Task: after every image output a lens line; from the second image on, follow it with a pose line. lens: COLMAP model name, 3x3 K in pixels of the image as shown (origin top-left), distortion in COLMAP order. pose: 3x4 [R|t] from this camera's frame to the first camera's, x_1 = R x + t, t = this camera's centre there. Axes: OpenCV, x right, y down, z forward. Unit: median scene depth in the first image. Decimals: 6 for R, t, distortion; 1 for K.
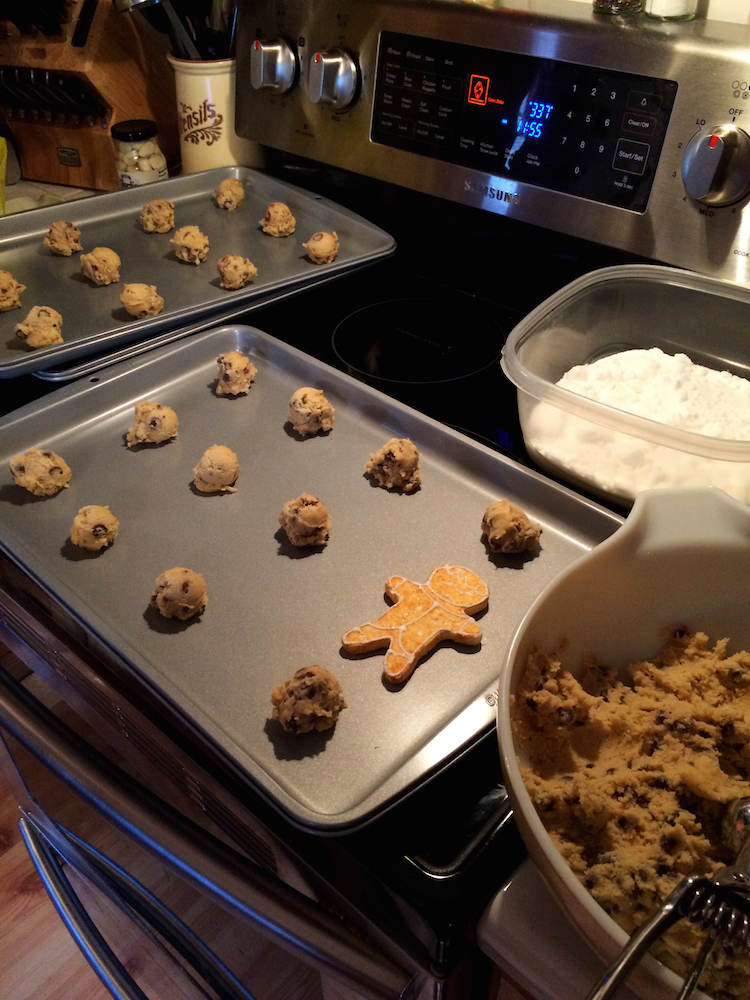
lens RADIAL K [[839.6, 0, 375.1], [0, 839.6, 497.2], [0, 0, 1]] dist [0.019738, -0.022393]
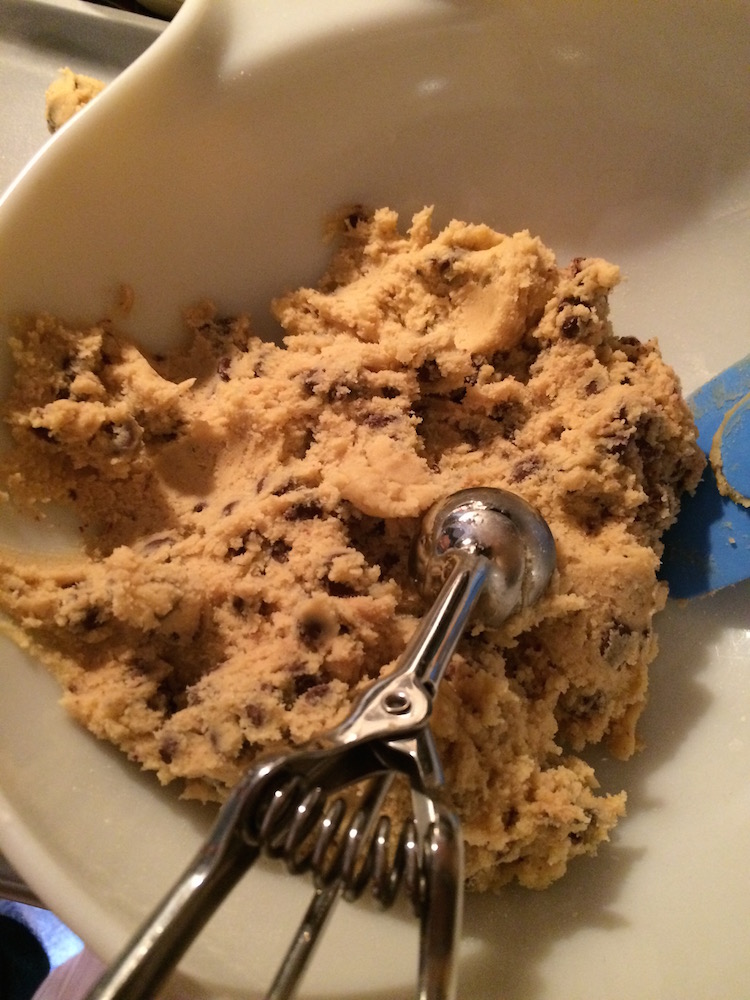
lens RADIAL K [[839.6, 0, 373.9], [0, 839.6, 502.8], [0, 0, 1]] dist [0.019738, -0.022393]
pose [[0.955471, -0.288179, 0.063462, 0.326107], [0.244935, 0.894470, 0.374072, 0.140893], [-0.164565, -0.341871, 0.925226, 0.478861]]
